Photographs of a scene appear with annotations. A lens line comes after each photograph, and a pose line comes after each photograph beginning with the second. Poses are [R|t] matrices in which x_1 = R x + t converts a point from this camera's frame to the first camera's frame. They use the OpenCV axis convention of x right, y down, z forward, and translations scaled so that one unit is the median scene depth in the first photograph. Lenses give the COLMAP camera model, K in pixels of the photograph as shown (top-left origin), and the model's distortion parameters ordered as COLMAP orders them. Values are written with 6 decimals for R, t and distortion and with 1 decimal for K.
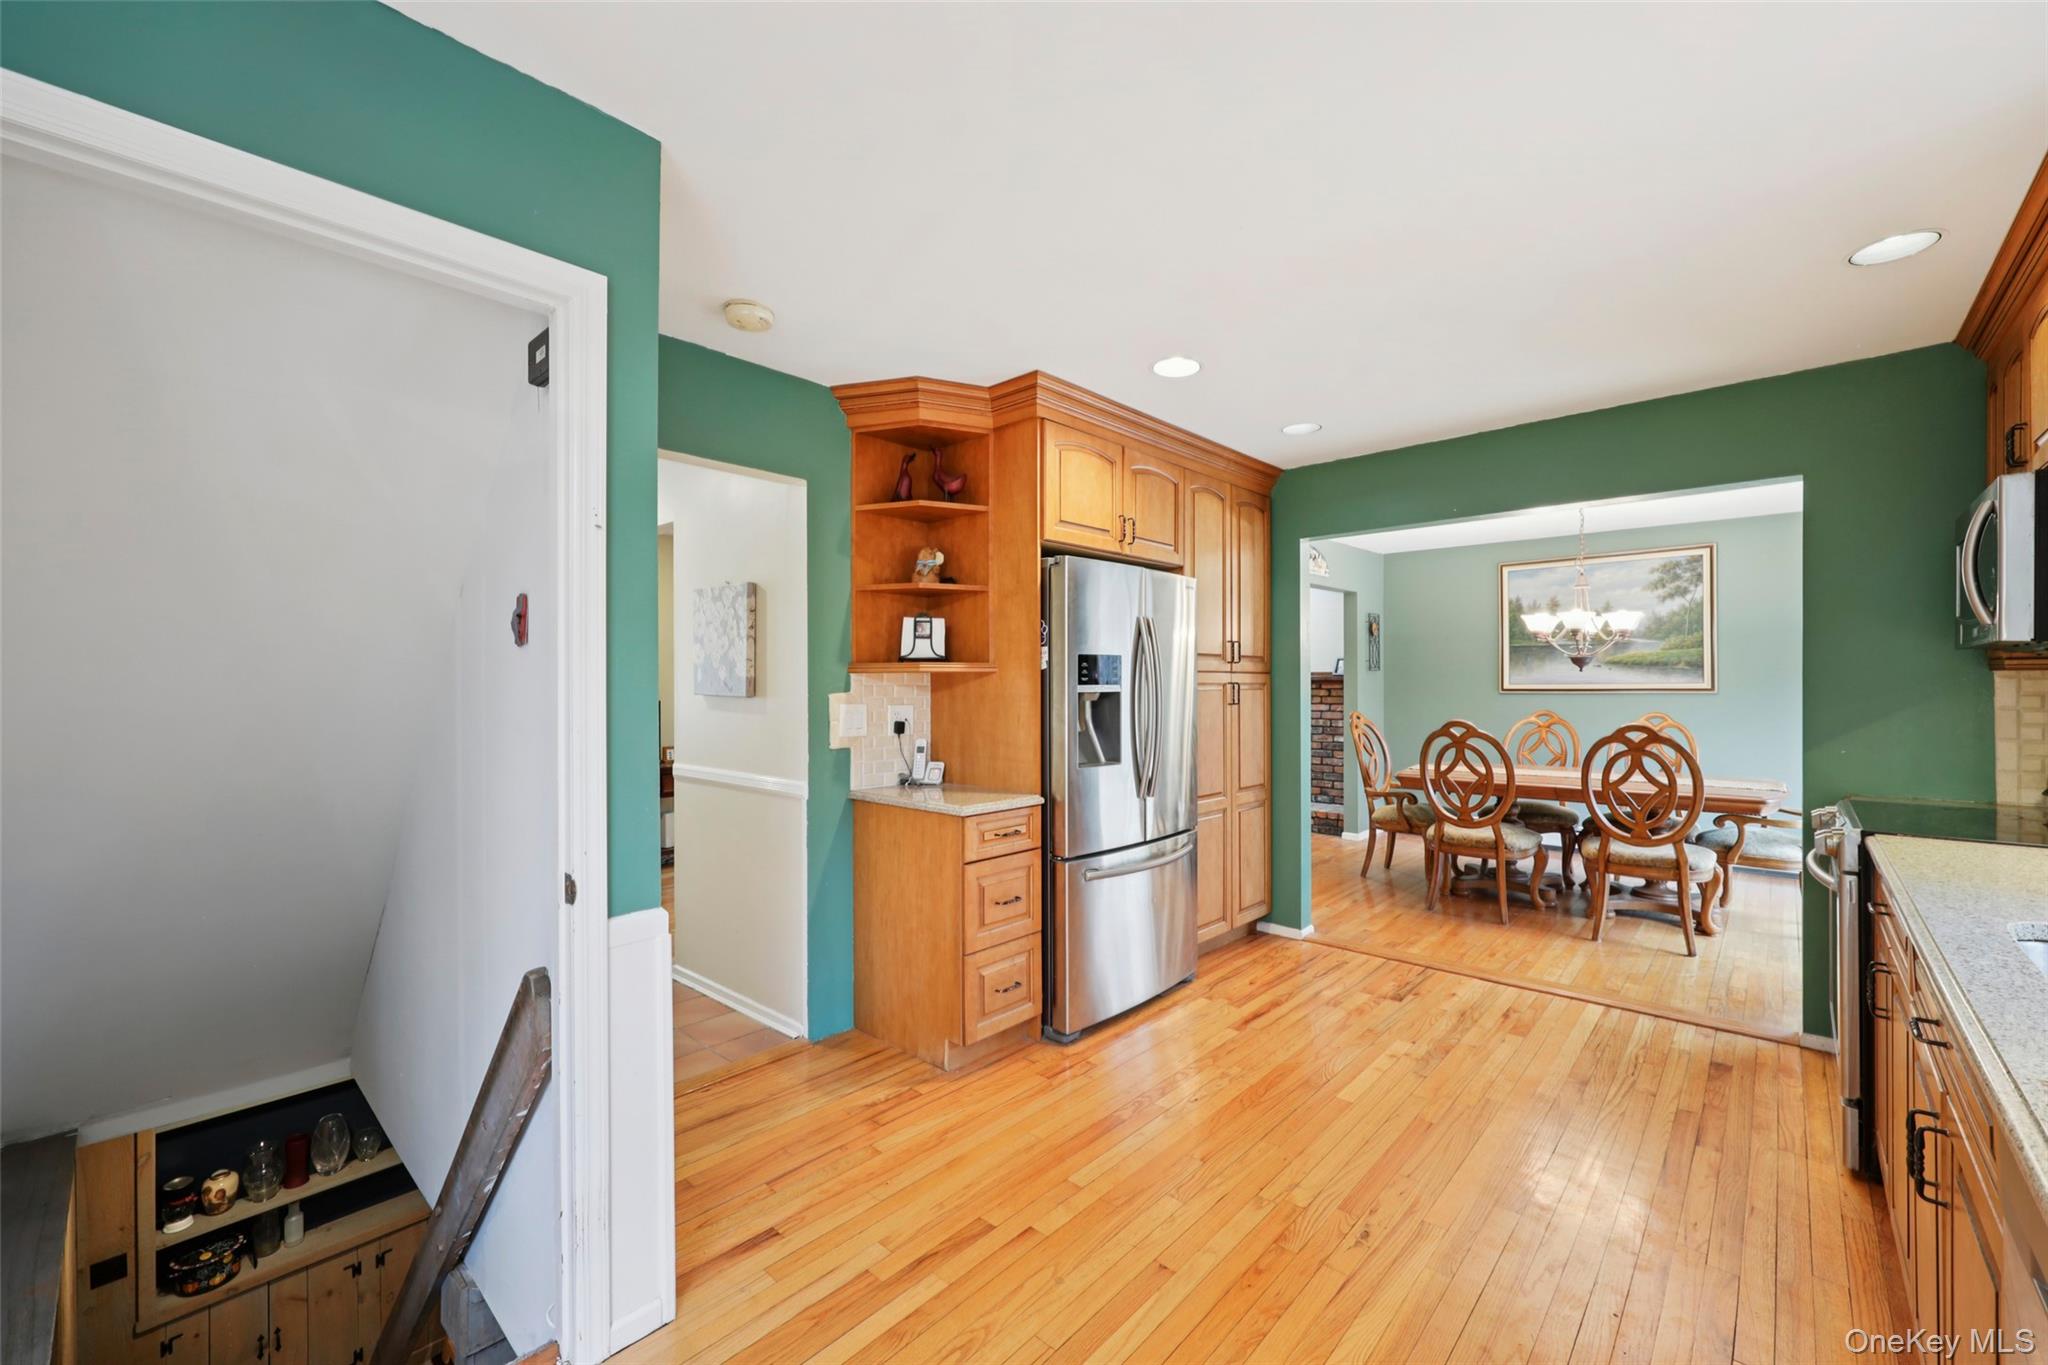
lens RADIAL K [[826.5, 0, 1021.2], [0, 826.5, 682.8], [0, 0, 1]] dist [-0.003866, 0.001107]
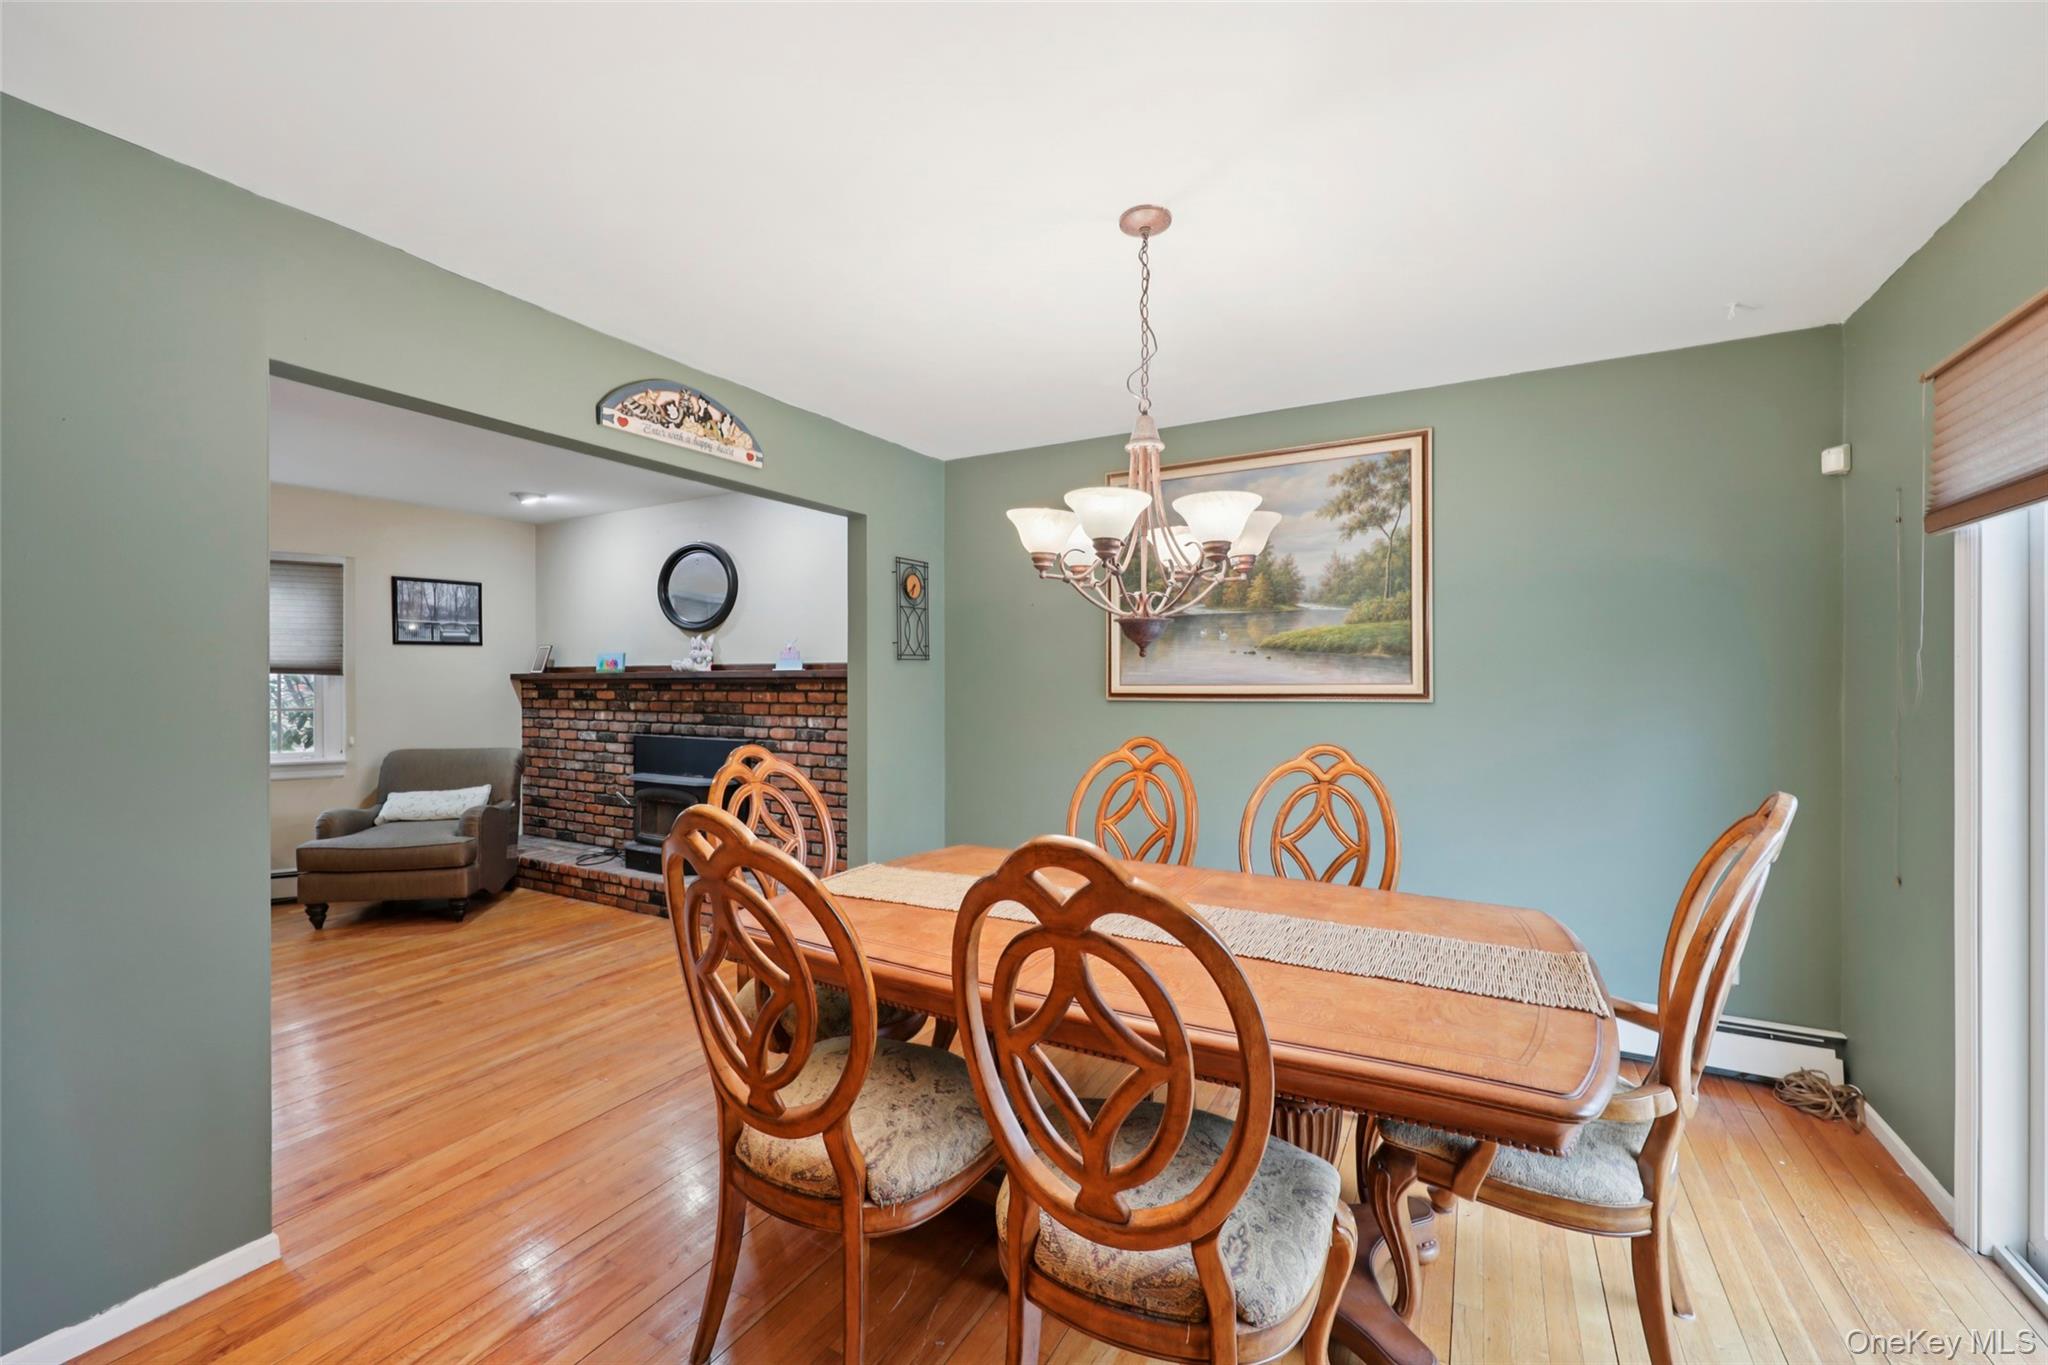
lens RADIAL K [[826.5, 0, 1027.4], [0, 826.5, 682.1], [0, 0, 1]] dist [-0.003866, 0.001107]
pose [[0.970352, 0.004364, 0.241658, 0.439671], [-0.004059, 0.999990, -0.001761, 0.001080], [-0.241664, 0.000728, 0.970360, 0.520441]]
